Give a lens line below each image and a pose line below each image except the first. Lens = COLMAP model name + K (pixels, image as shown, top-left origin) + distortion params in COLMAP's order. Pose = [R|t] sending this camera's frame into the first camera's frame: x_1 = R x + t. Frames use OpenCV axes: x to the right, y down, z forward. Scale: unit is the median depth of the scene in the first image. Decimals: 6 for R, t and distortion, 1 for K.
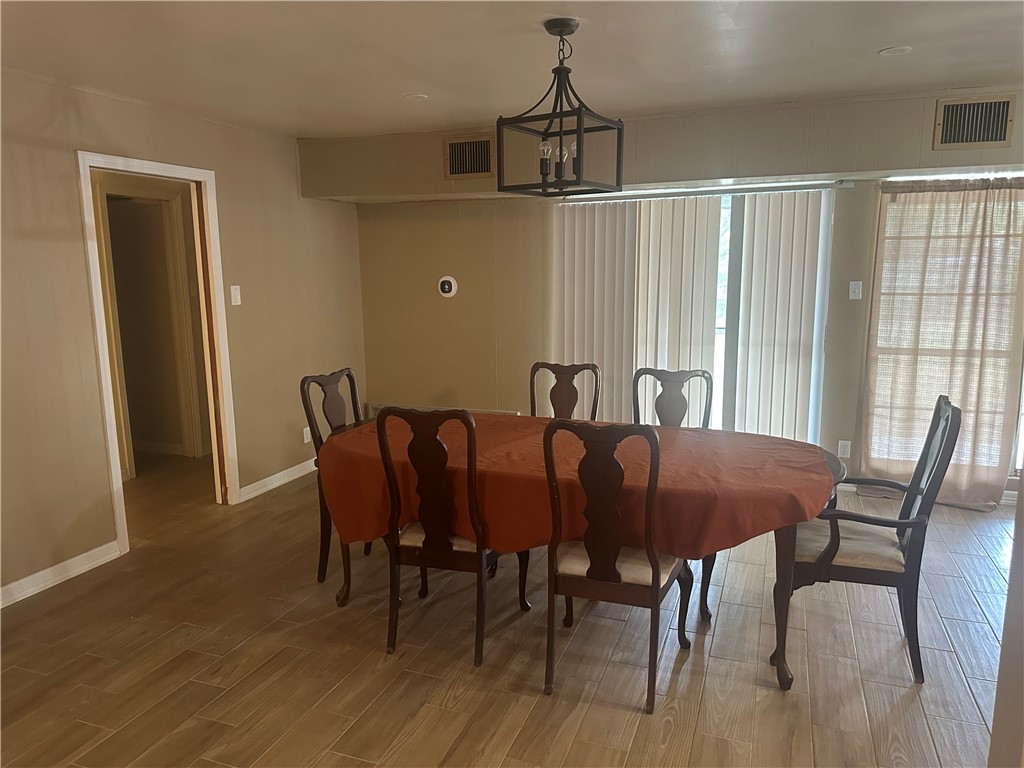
lens RADIAL K [[729.4, 0, 512.0], [0, 729.4, 384.0], [0, 0, 1]] dist [0.091552, -0.141327]
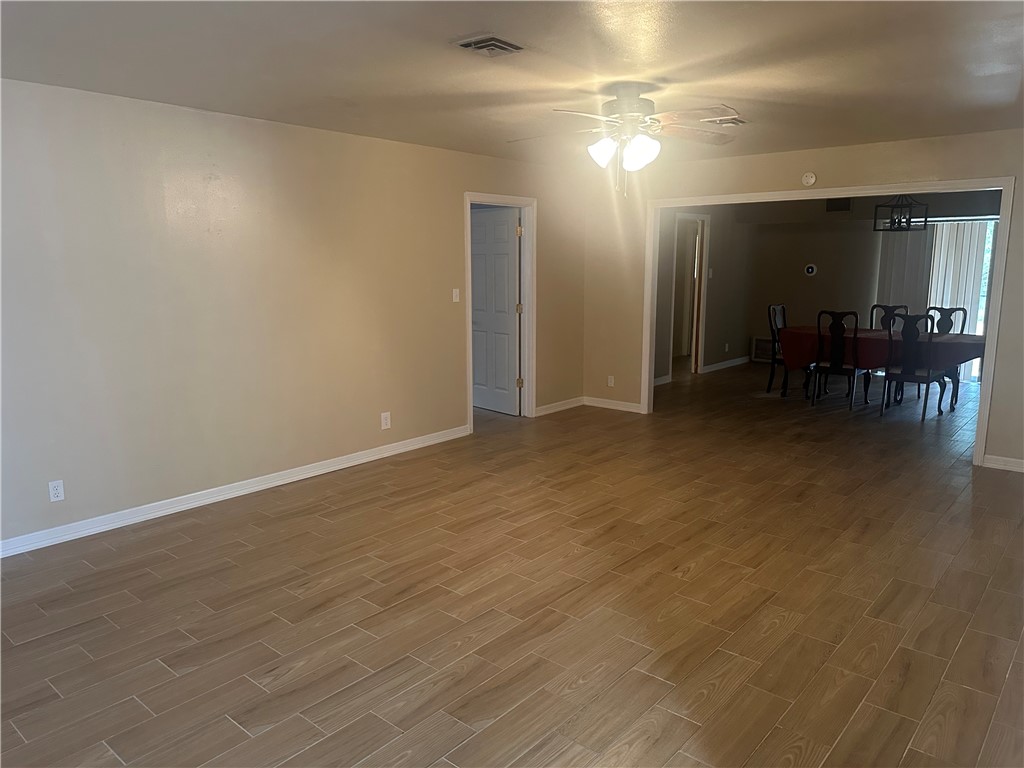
lens RADIAL K [[729.4, 0, 512.0], [0, 729.4, 384.0], [0, 0, 1]] dist [0.091552, -0.141327]
pose [[0.937947, 0.068288, -0.339988, -0.252605], [-0.064260, 0.997666, 0.023106, 0.264384], [0.340772, 0.000176, 0.940146, -1.658499]]
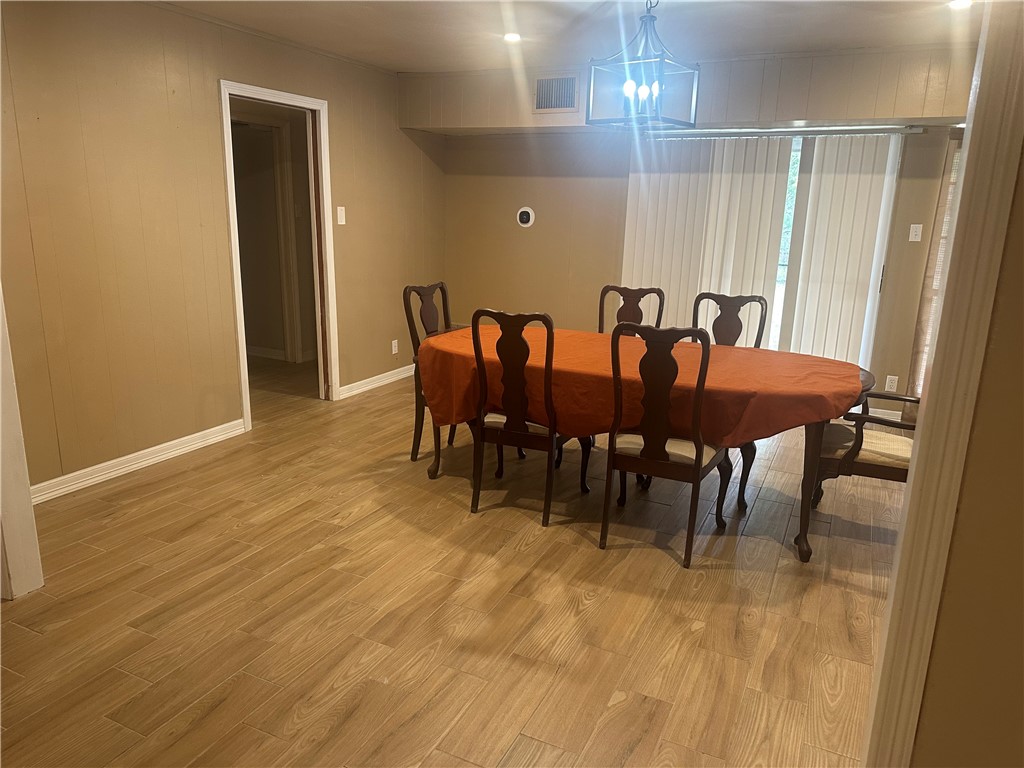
lens RADIAL K [[729.4, 0, 512.0], [0, 729.4, 384.0], [0, 0, 1]] dist [0.091552, -0.141327]
pose [[0.995056, 0.057778, -0.080776, -0.014474], [-0.051383, 0.995540, 0.079125, 0.047712], [0.084988, -0.074583, 0.993587, -0.160344]]
